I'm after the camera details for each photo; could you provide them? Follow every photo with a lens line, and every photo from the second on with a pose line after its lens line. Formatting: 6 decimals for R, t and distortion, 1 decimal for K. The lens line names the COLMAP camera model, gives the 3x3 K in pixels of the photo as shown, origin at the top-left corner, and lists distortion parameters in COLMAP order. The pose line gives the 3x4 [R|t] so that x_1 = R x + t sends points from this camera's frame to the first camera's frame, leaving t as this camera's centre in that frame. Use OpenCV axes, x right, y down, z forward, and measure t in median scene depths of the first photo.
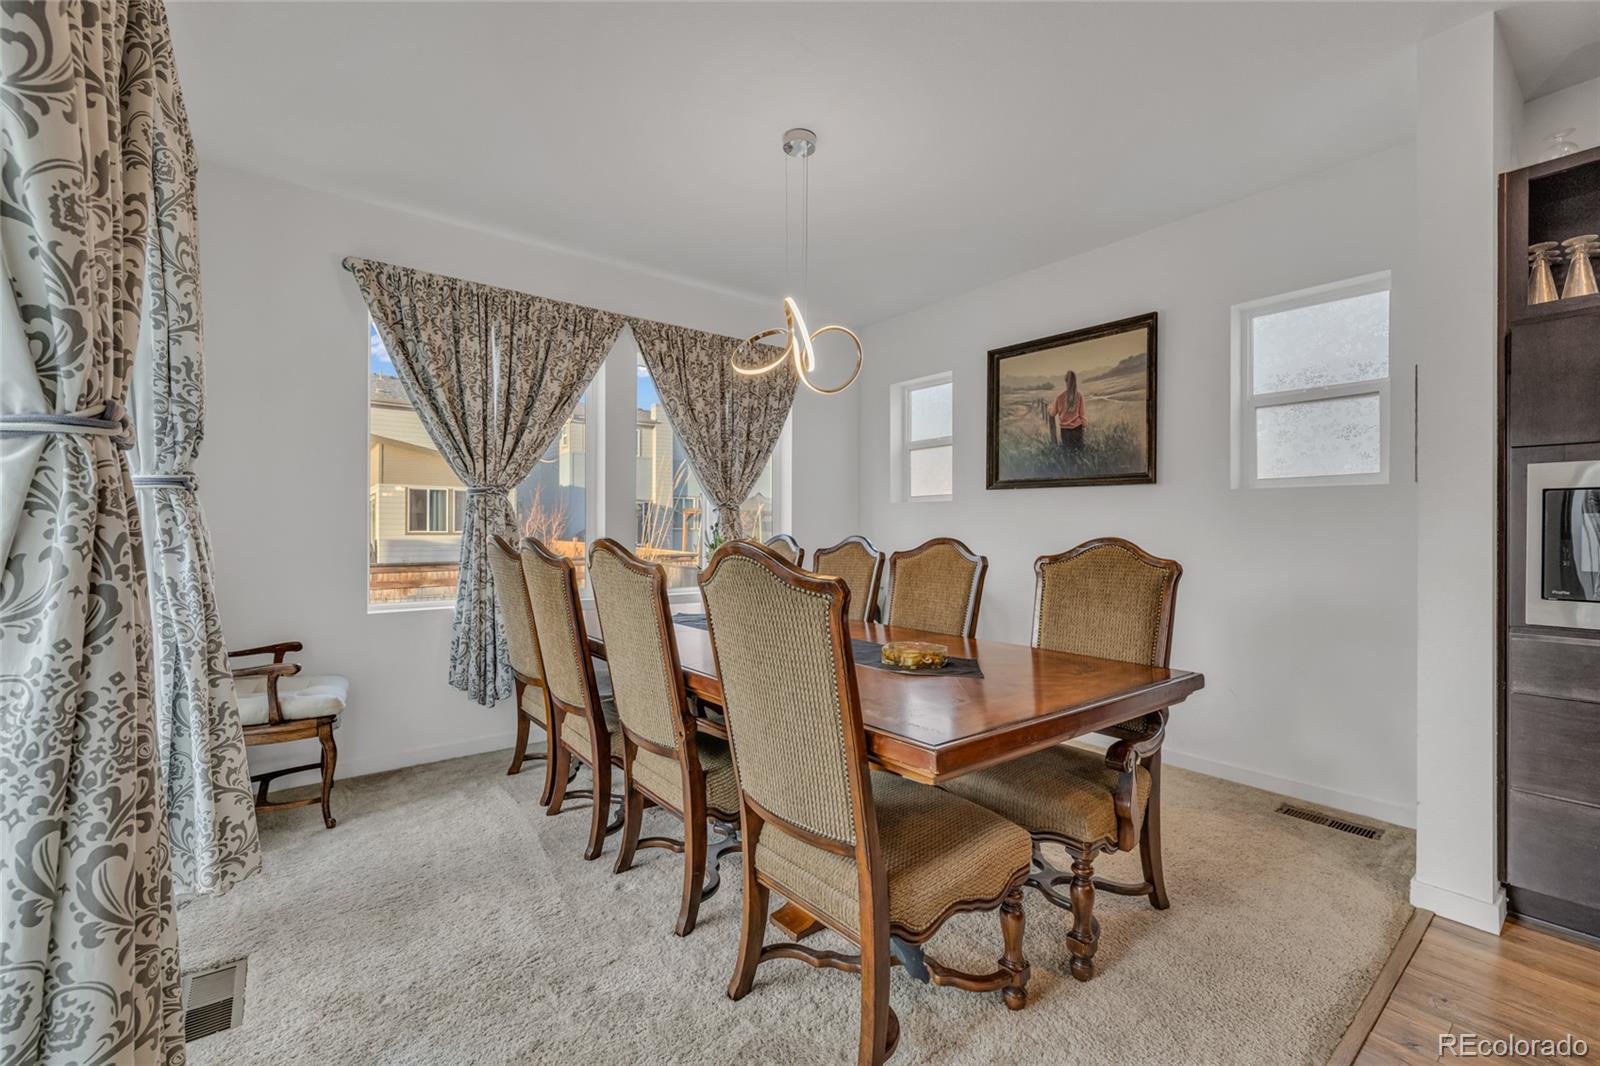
lens RADIAL K [[676.1, 0, 801.6], [0, 676.1, 527.0], [0, 0, 1]] dist [0.001305, 0.000200]
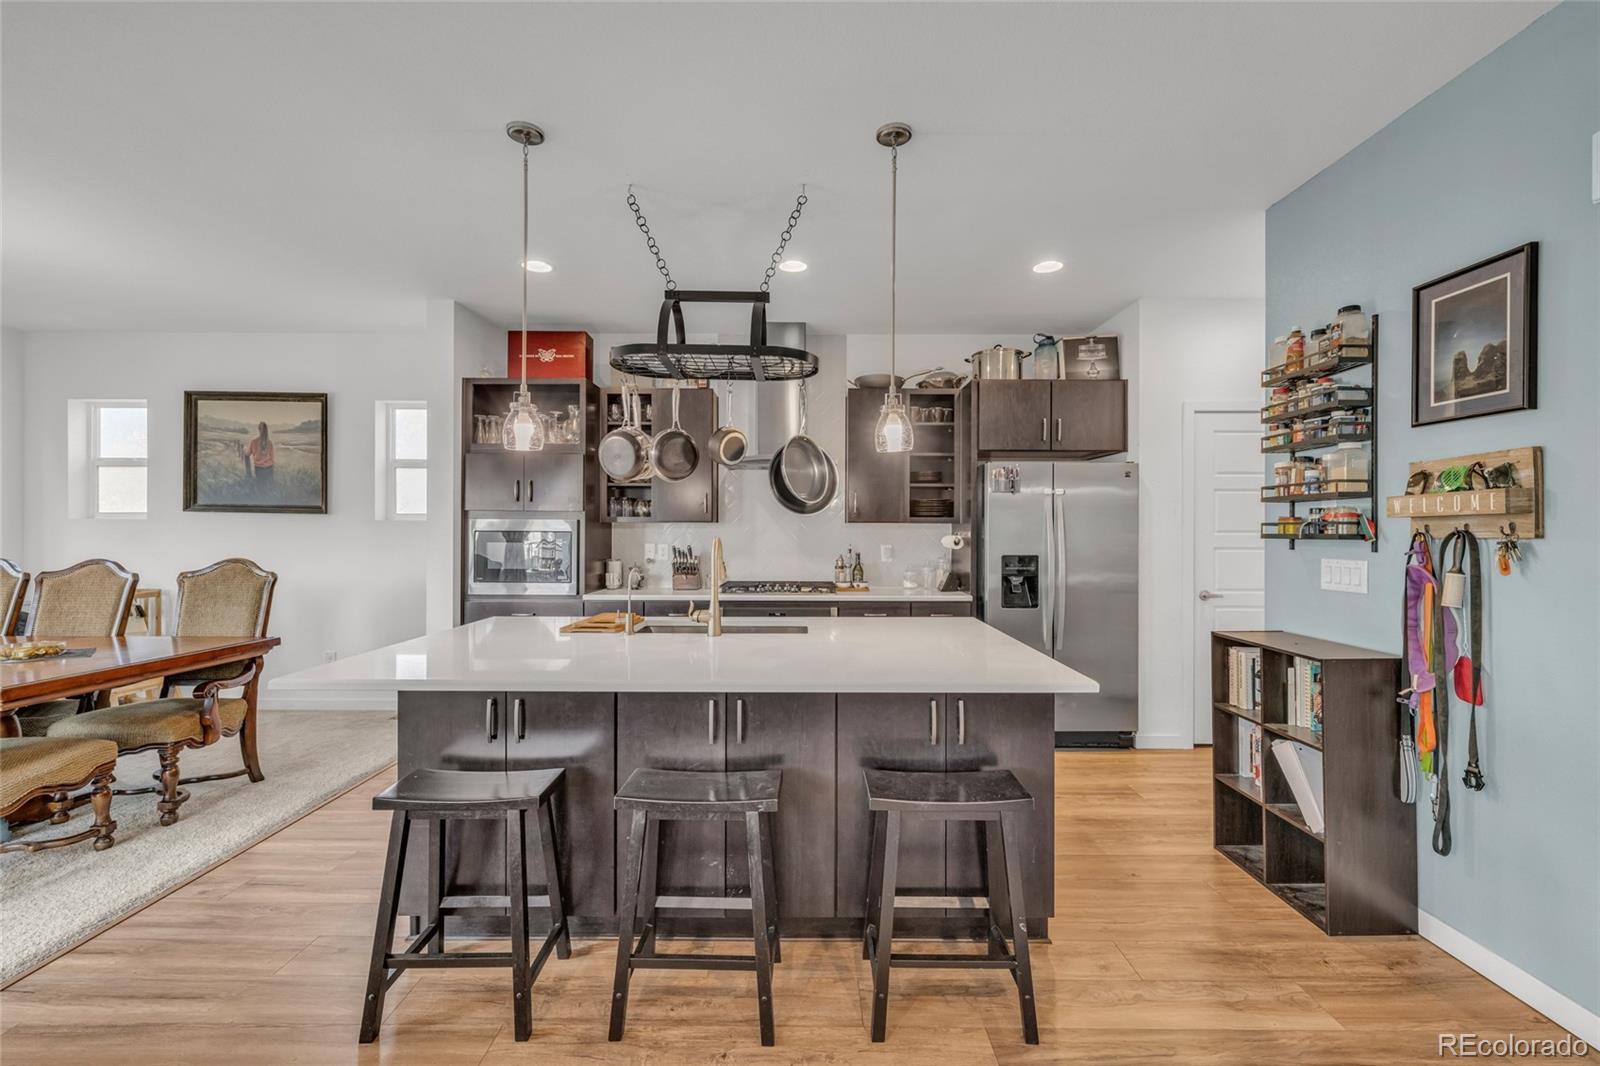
lens RADIAL K [[668.5, 0, 802.6], [0, 668.5, 530.4], [0, 0, 1]] dist [0.000800, 0.000703]
pose [[0.622312, -0.001269, 0.782768, 0.042748], [-0.005612, 0.999966, 0.006083, -0.040116], [-0.782749, -0.008179, 0.622283, -0.595423]]
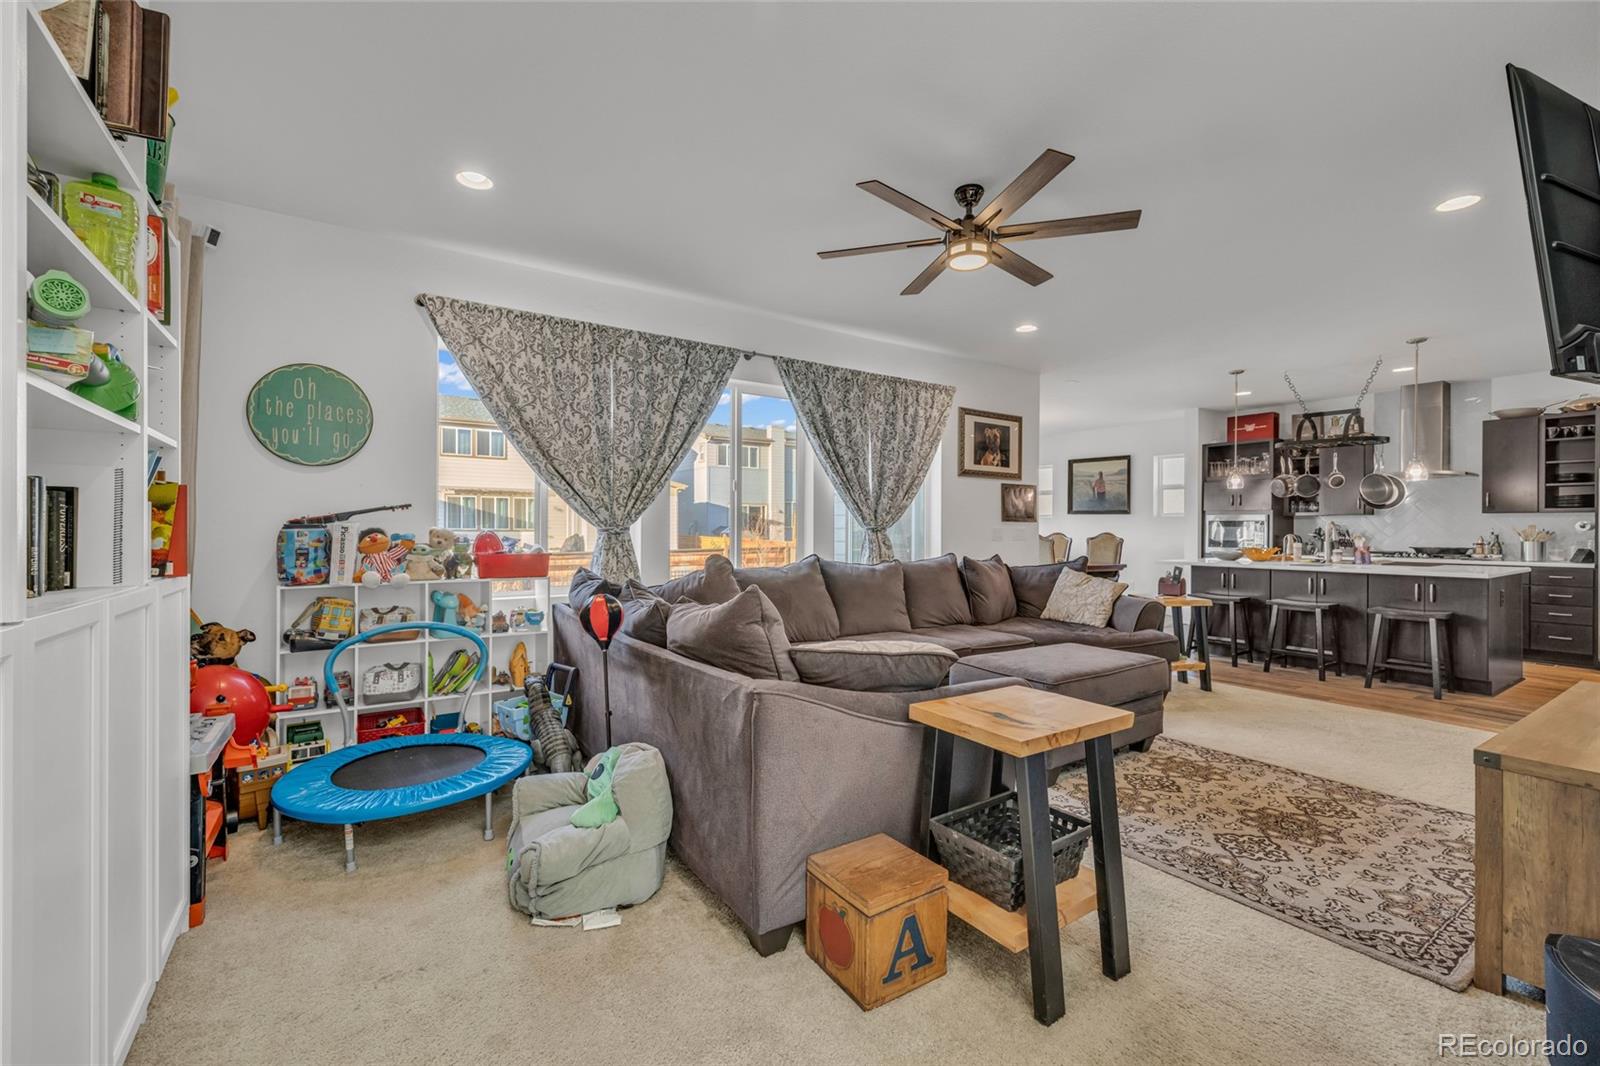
lens RADIAL K [[668.5, 0, 802.6], [0, 668.5, 530.4], [0, 0, 1]] dist [0.000800, 0.000703]
pose [[0.997272, 0.001852, -0.073797, -0.599283], [-0.001286, 0.999969, 0.007728, -0.013897], [0.073809, -0.007612, 0.997243, -1.775745]]
